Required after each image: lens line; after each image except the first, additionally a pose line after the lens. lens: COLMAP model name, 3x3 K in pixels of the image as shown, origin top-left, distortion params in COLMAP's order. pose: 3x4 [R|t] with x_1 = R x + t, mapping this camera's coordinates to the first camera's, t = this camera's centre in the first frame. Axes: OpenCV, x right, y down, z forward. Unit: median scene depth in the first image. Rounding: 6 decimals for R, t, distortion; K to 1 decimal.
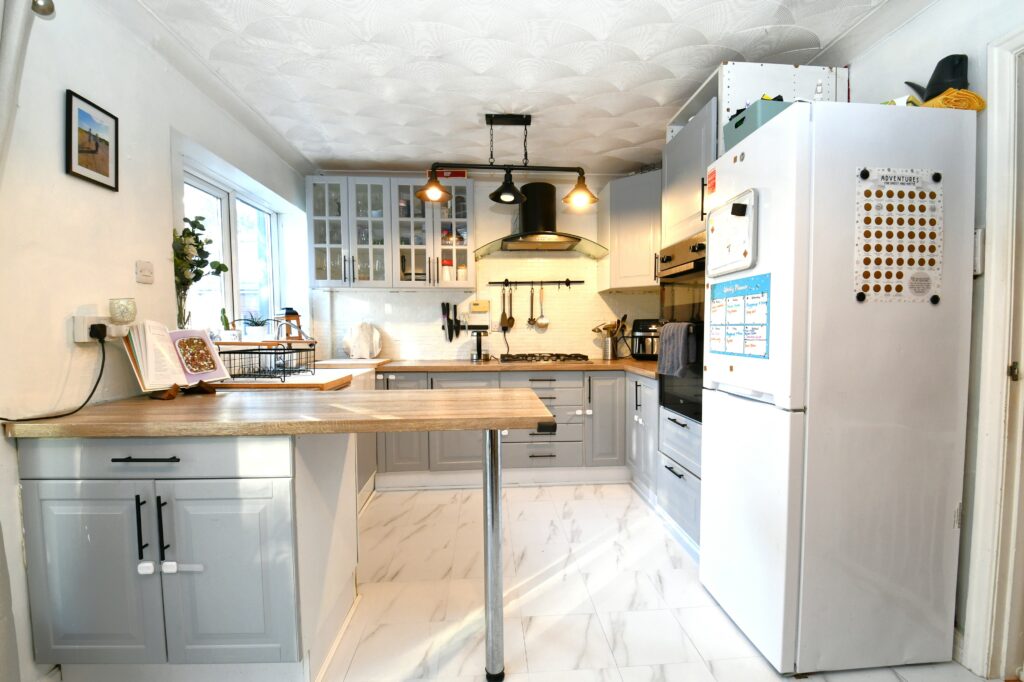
lens RADIAL K [[457.8, 0, 521.6], [0, 457.8, 334.7], [0, 0, 1]] dist [0.014849, -0.027983]
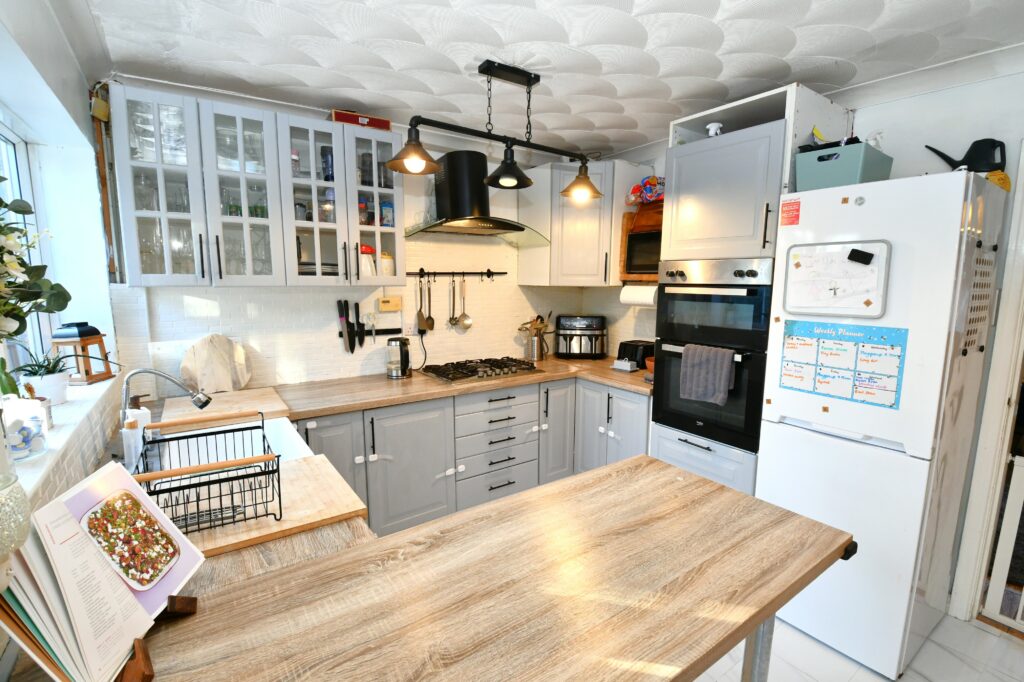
lens RADIAL K [[457.8, 0, 521.6], [0, 457.8, 334.7], [0, 0, 1]] dist [0.014849, -0.027983]
pose [[0.856665, -0.052652, 0.513179, -0.334396], [-0.002456, 0.994350, 0.106120, -0.104056], [-0.515867, -0.092170, 0.851696, 0.260541]]
